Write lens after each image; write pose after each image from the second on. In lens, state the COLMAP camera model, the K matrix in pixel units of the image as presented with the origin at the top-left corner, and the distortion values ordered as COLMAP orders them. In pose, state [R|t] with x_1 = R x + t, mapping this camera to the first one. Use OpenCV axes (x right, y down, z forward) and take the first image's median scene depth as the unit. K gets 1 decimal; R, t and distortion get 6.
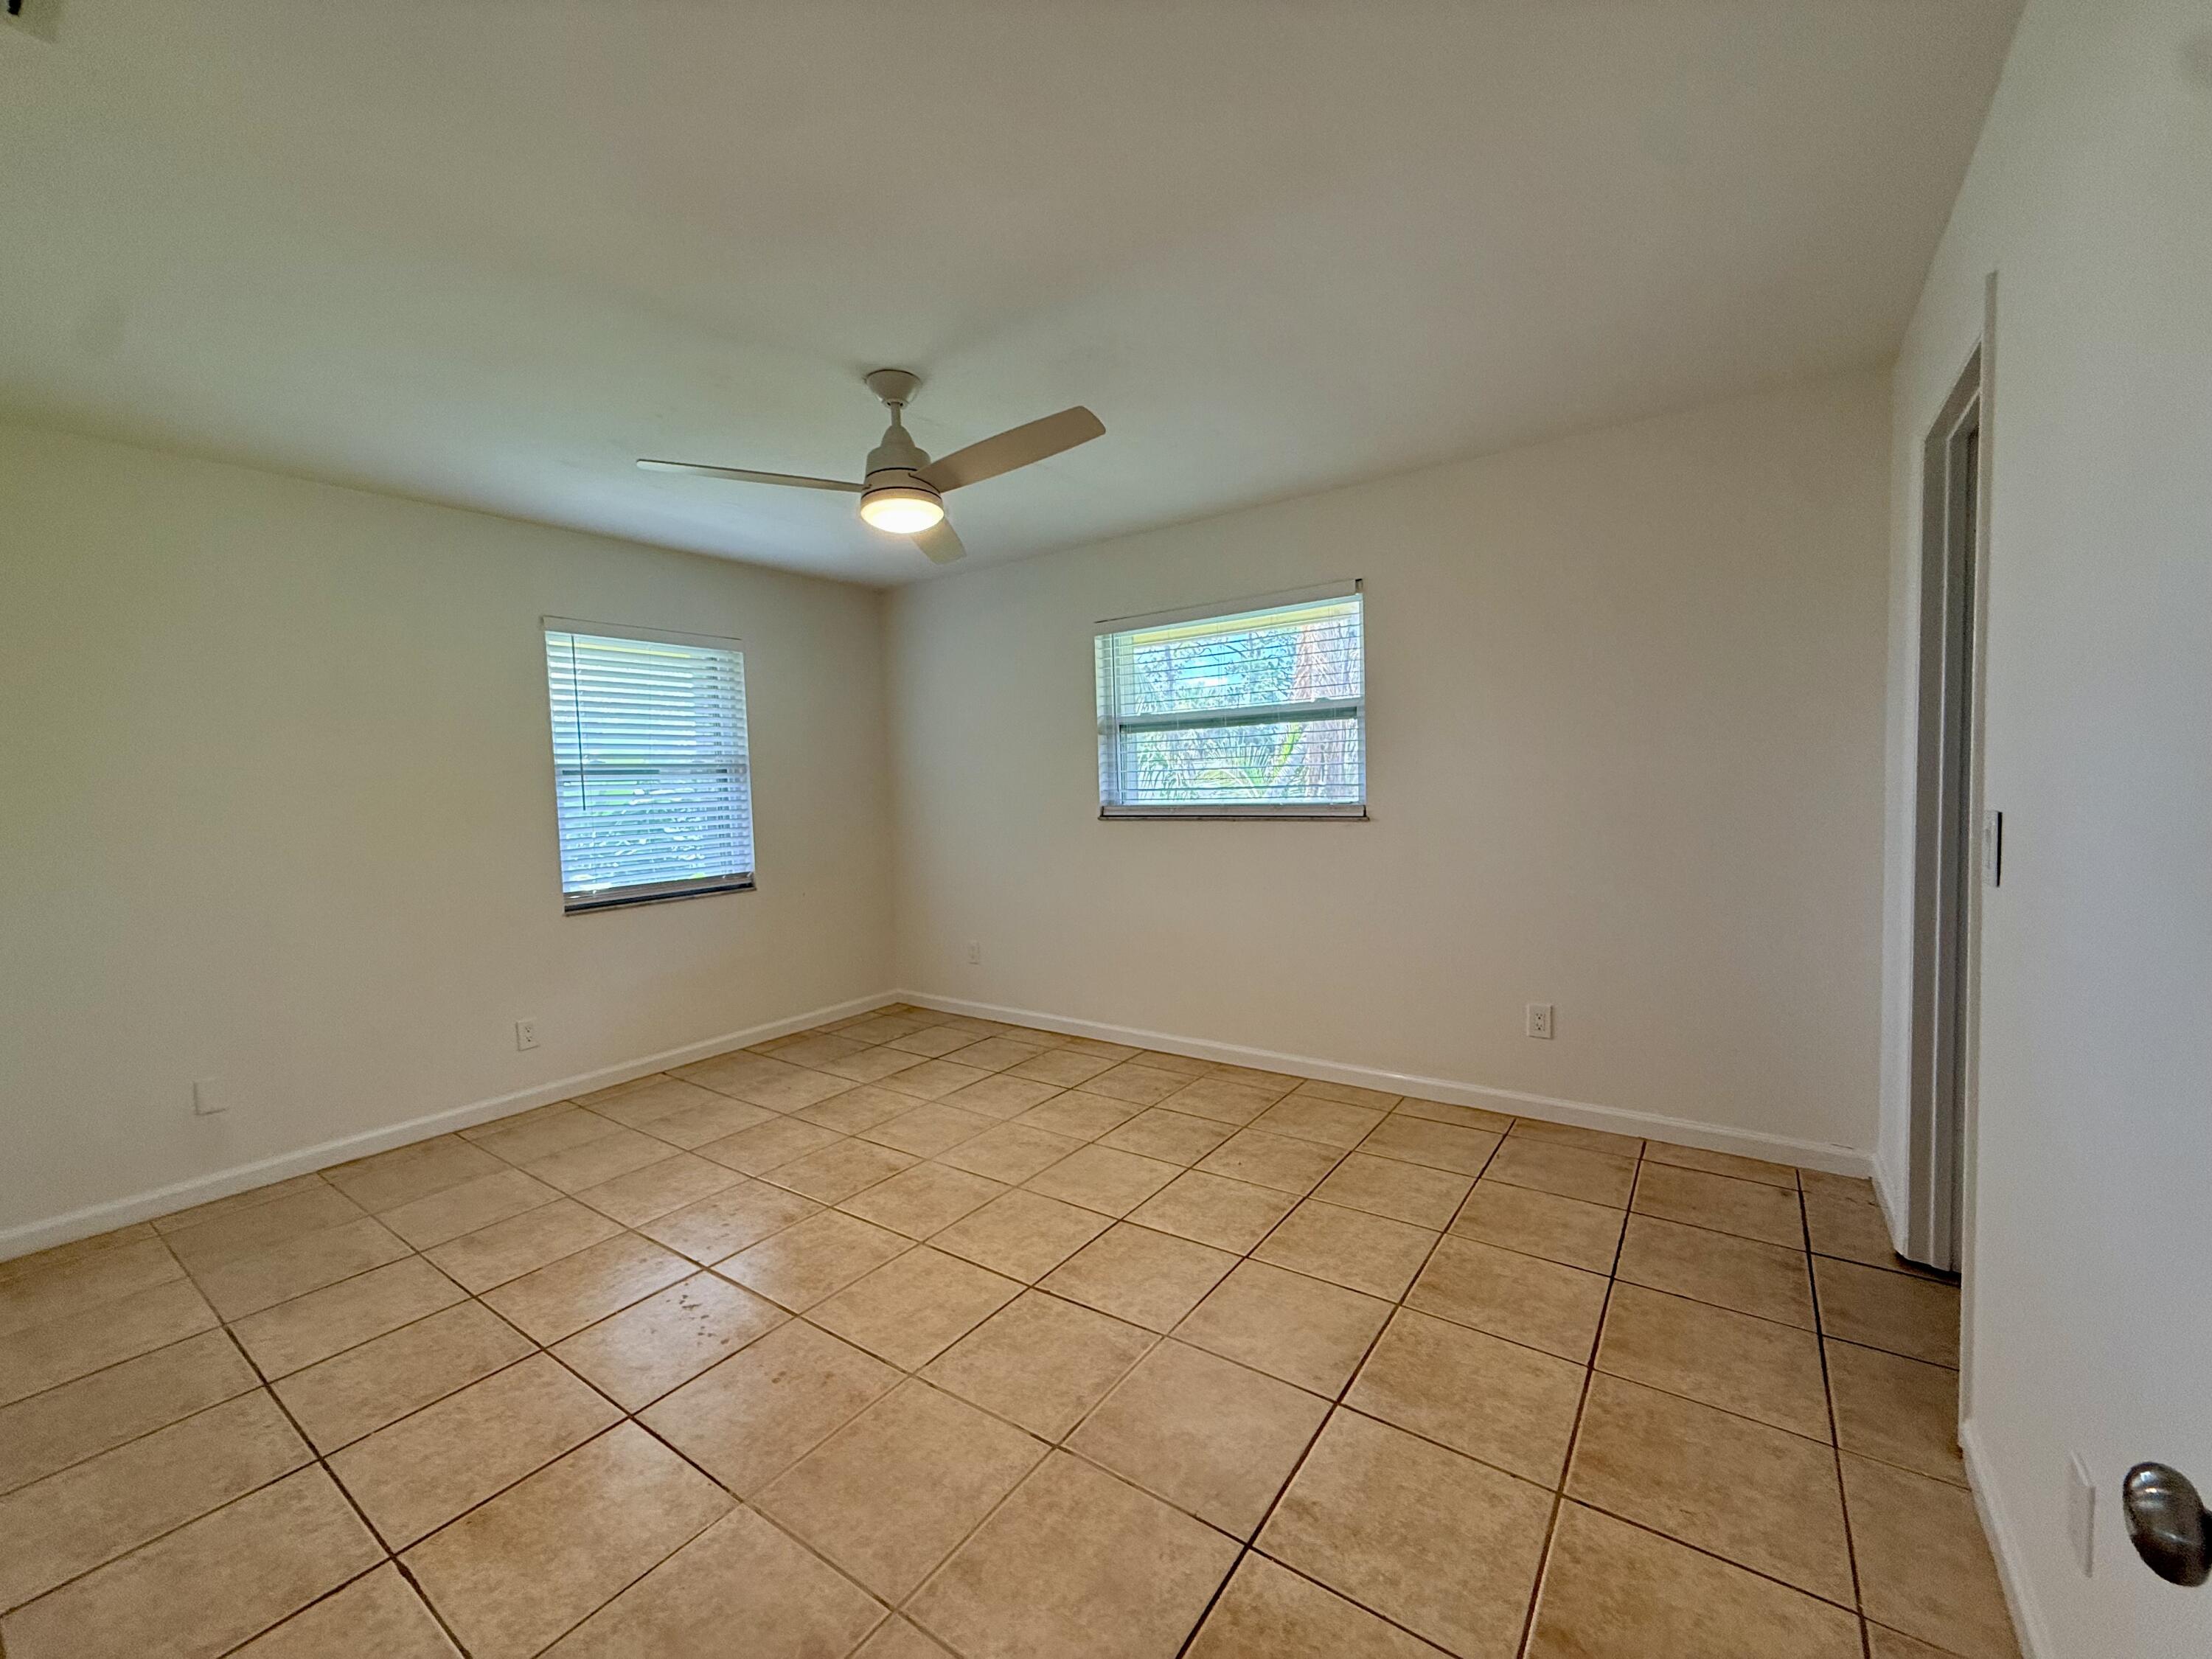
lens RADIAL K [[881.9, 0, 1101.1], [0, 881.9, 831.6], [0, 0, 1]] dist [-0.001416, 0.000510]
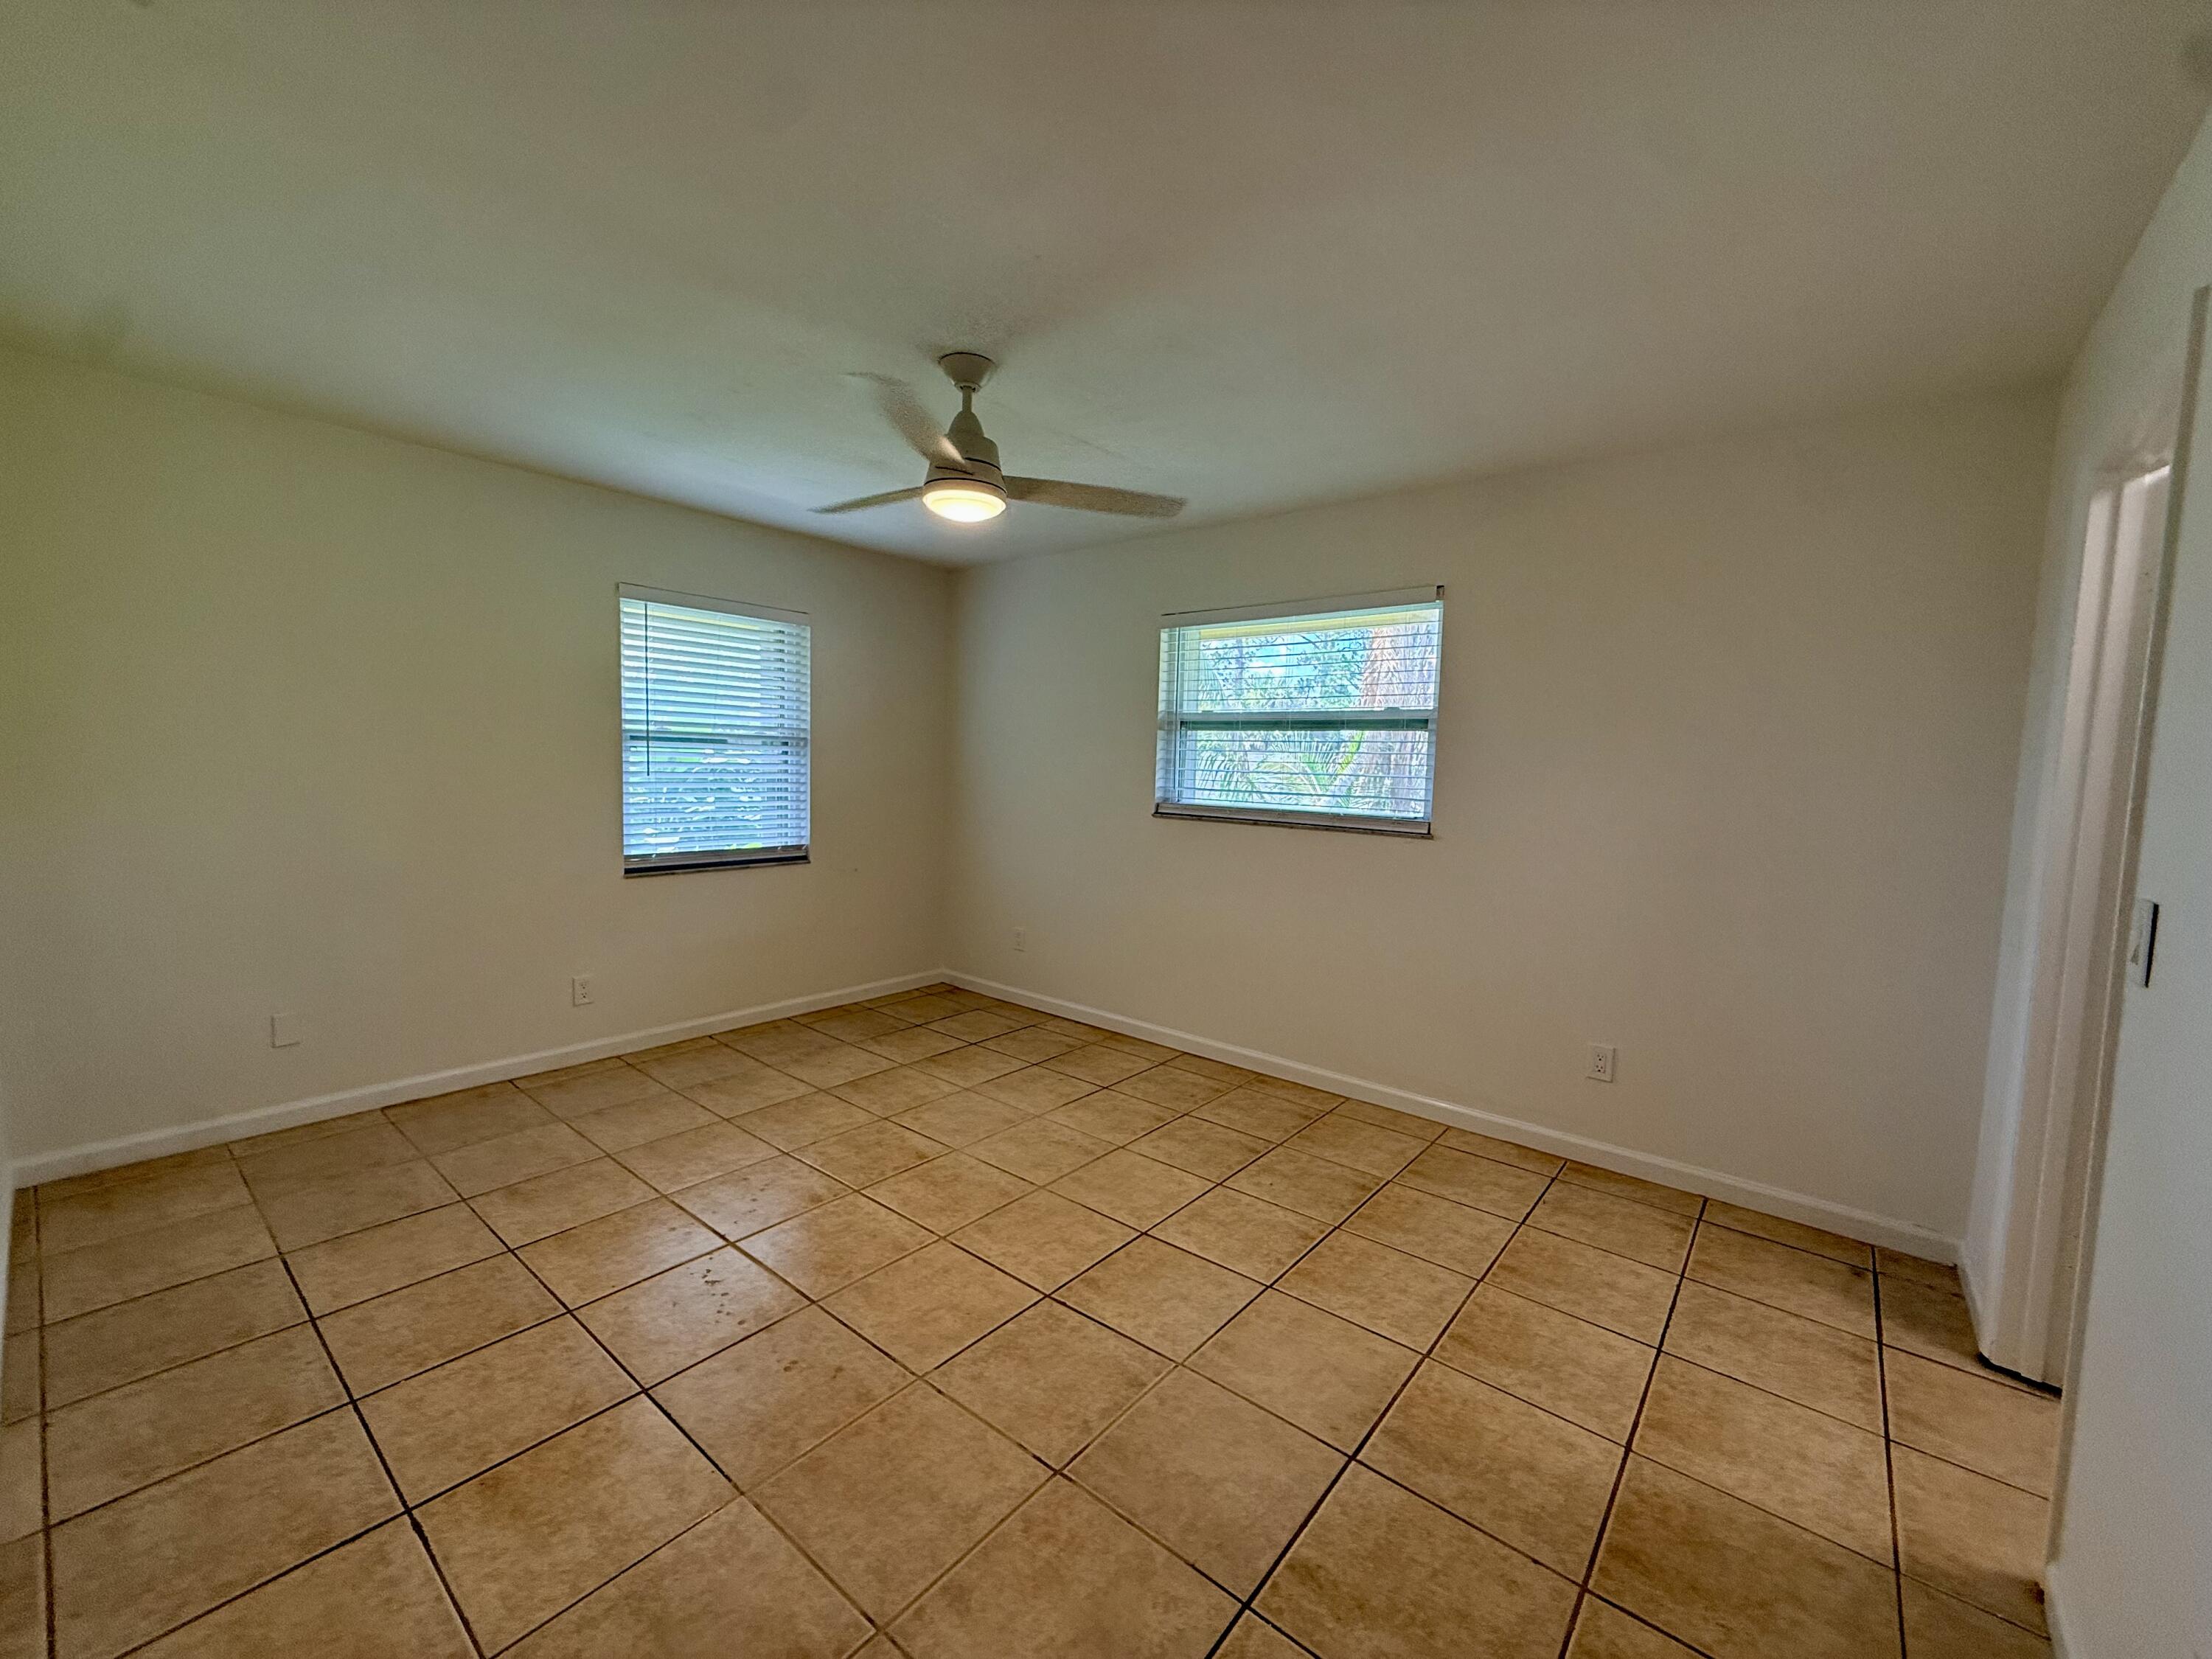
lens RADIAL K [[881.9, 0, 1101.5], [0, 881.9, 831.3], [0, 0, 1]] dist [-0.001416, 0.000510]
pose [[0.995691, 0.065950, -0.065194, 0.010256], [-0.064627, 0.997662, 0.022203, -0.027542], [0.066506, -0.017894, 0.997626, 0.027904]]
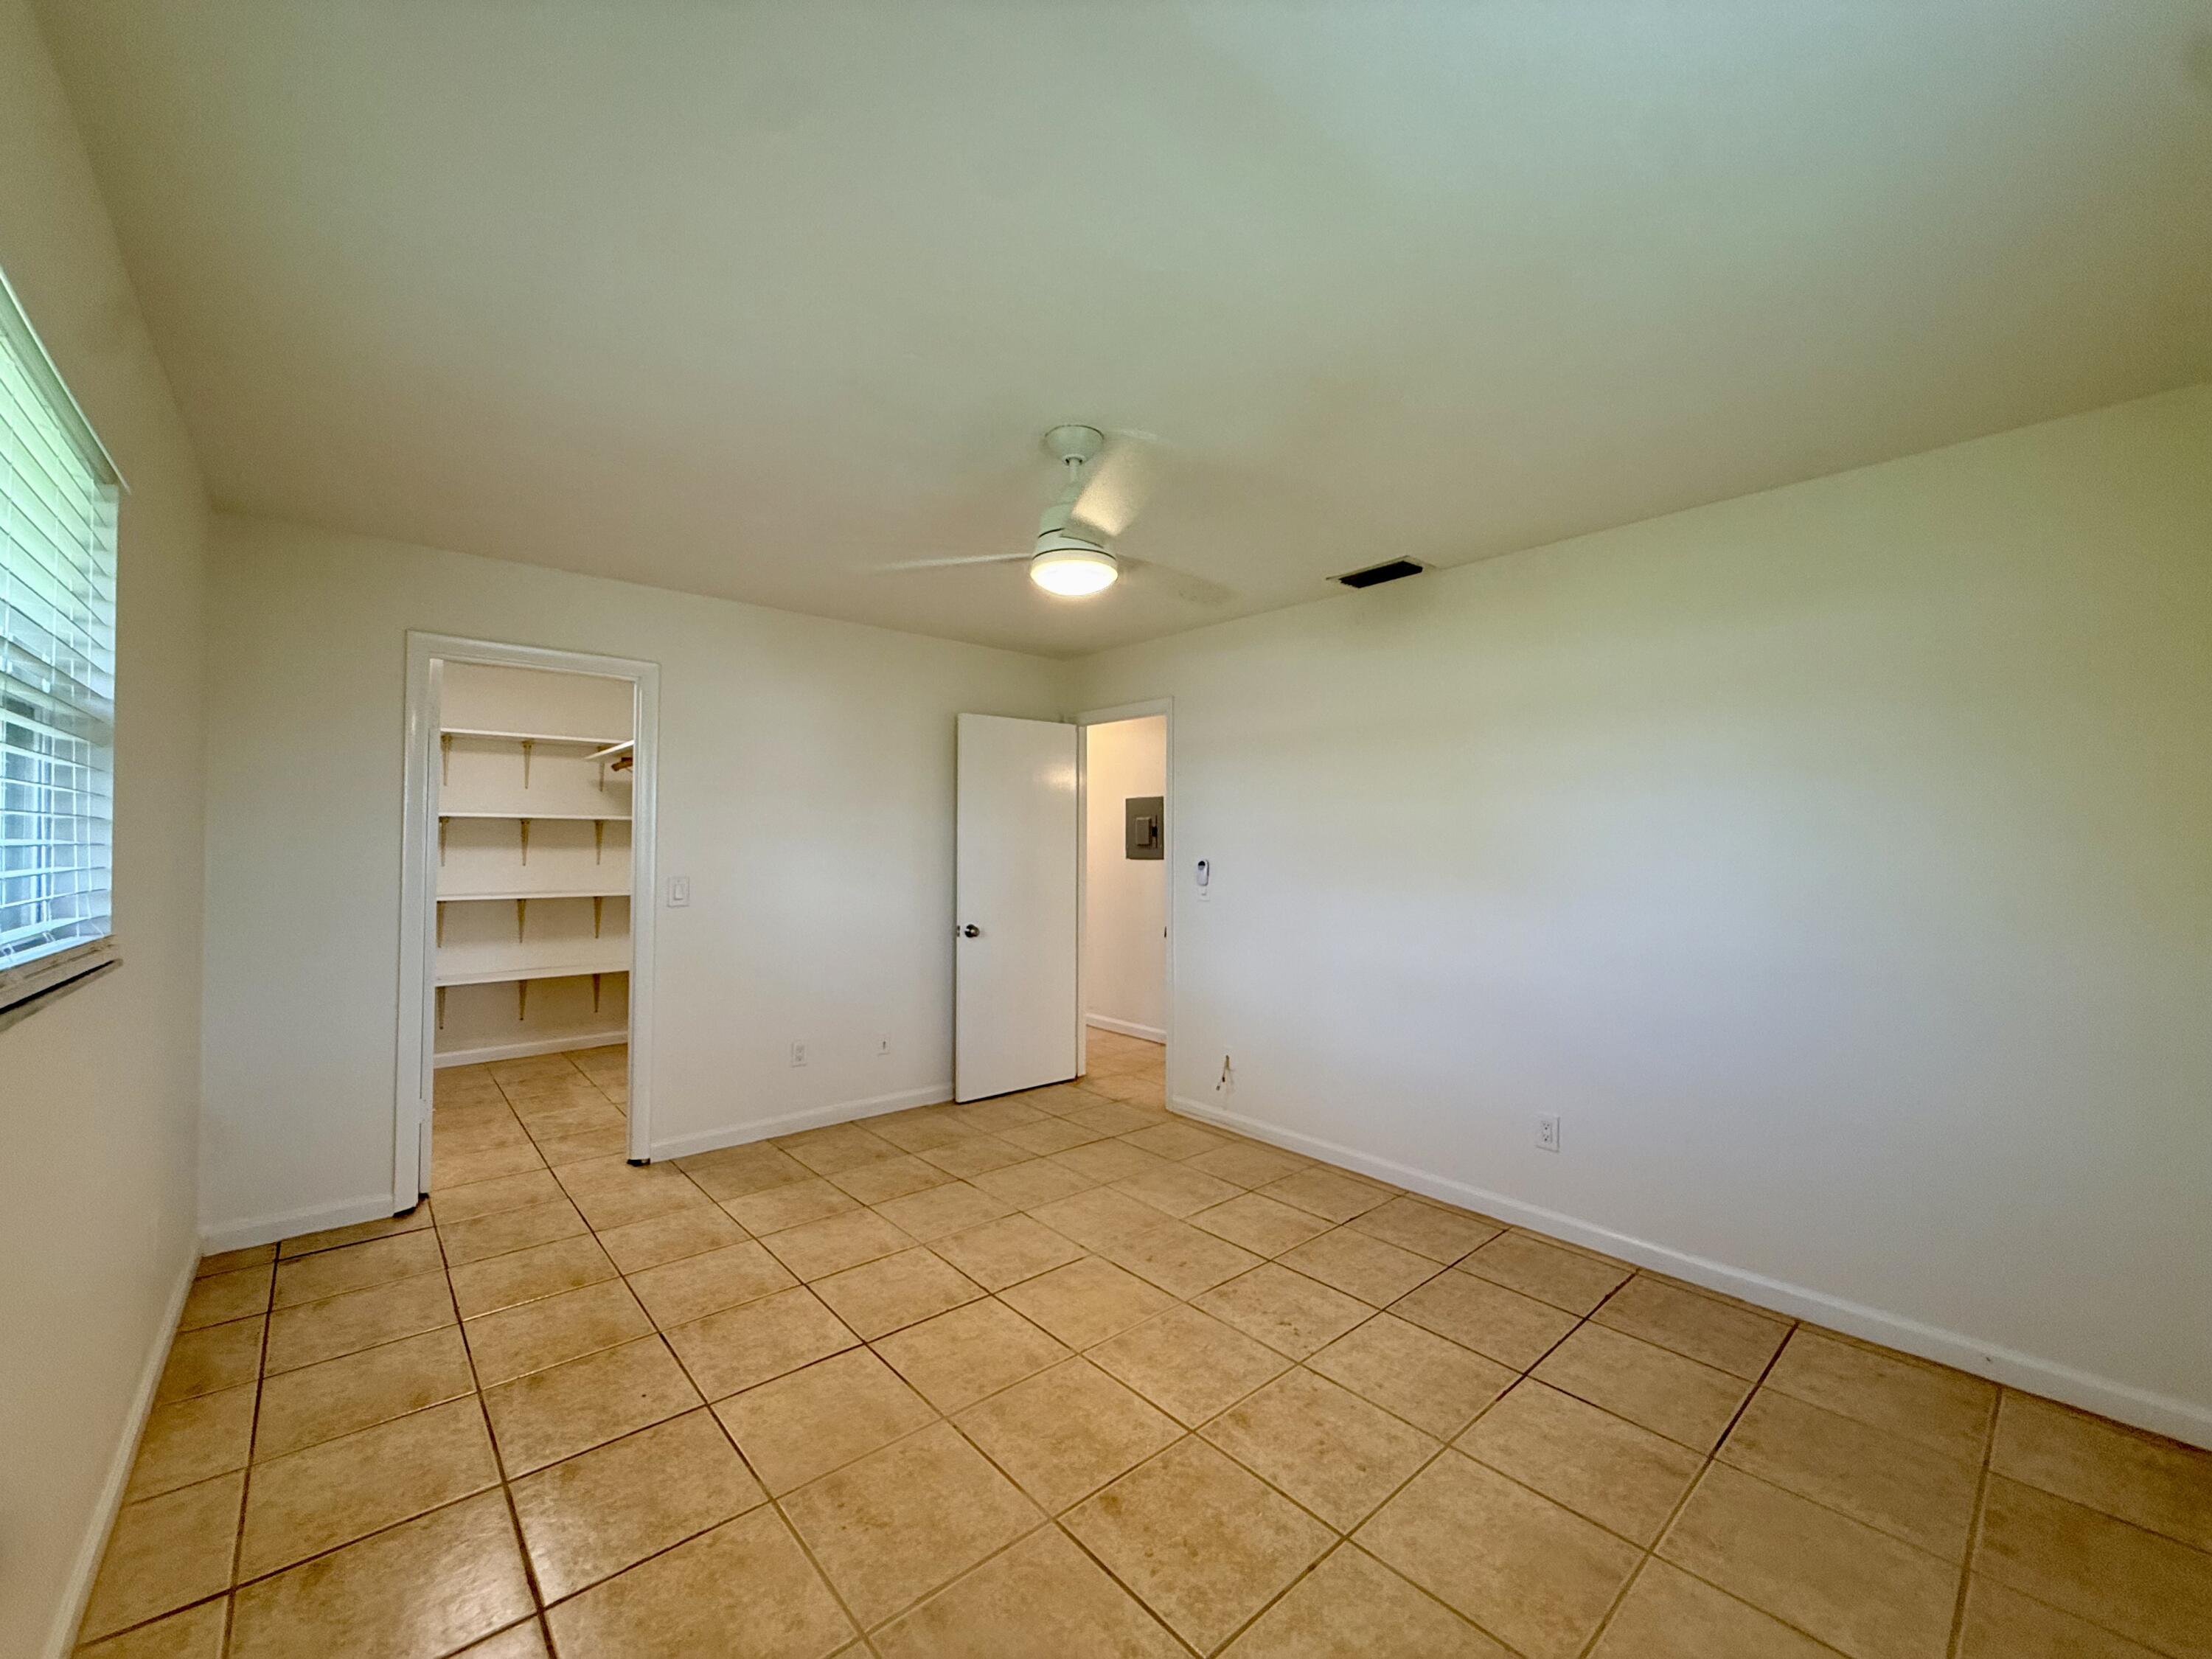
lens RADIAL K [[881.9, 0, 1109.6], [0, 881.9, 820.8], [0, 0, 1]] dist [-0.001416, 0.000510]
pose [[-0.975713, 0.030458, 0.216924, -0.486376], [0.035143, 0.999224, 0.017772, -0.120292], [-0.216214, 0.024964, -0.976027, 2.017876]]
